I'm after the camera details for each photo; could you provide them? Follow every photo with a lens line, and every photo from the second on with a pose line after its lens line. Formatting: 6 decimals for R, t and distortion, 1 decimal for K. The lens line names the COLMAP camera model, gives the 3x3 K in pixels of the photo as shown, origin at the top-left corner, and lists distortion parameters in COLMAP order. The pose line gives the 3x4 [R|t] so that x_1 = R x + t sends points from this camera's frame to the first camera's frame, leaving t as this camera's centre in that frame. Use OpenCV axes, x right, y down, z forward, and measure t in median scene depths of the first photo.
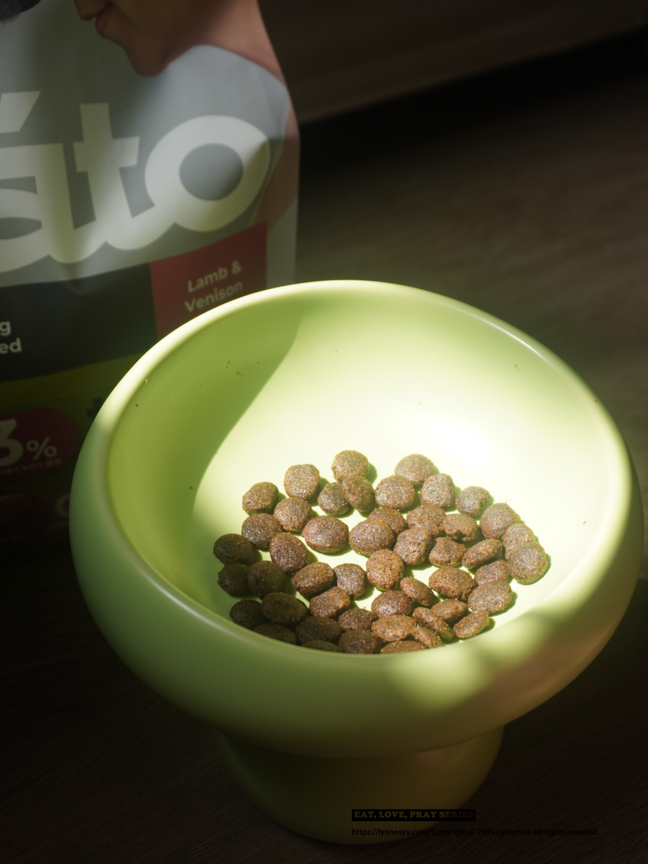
lens RADIAL K [[1405.4, 0, 324.0], [0, 1405.4, 432.0], [0, 0, 1]] dist [0.009792, -0.056378]
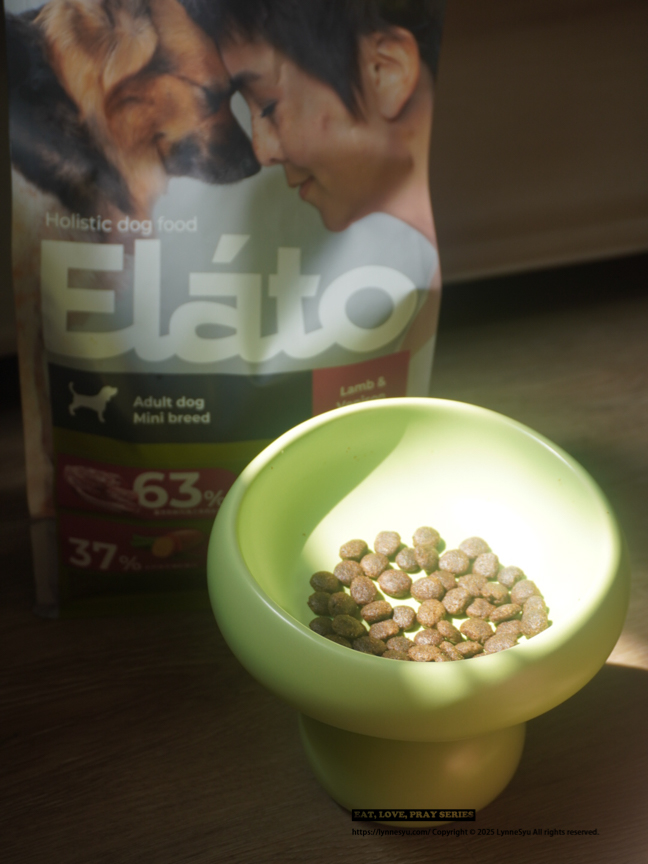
lens RADIAL K [[1405.4, 0, 324.0], [0, 1405.4, 432.0], [0, 0, 1]] dist [0.009792, -0.056378]
pose [[0.973331, 0.133544, -0.186528, 0.162911], [-0.149273, 0.986103, -0.072934, 0.037629], [0.174196, 0.098832, 0.979739, -0.335742]]
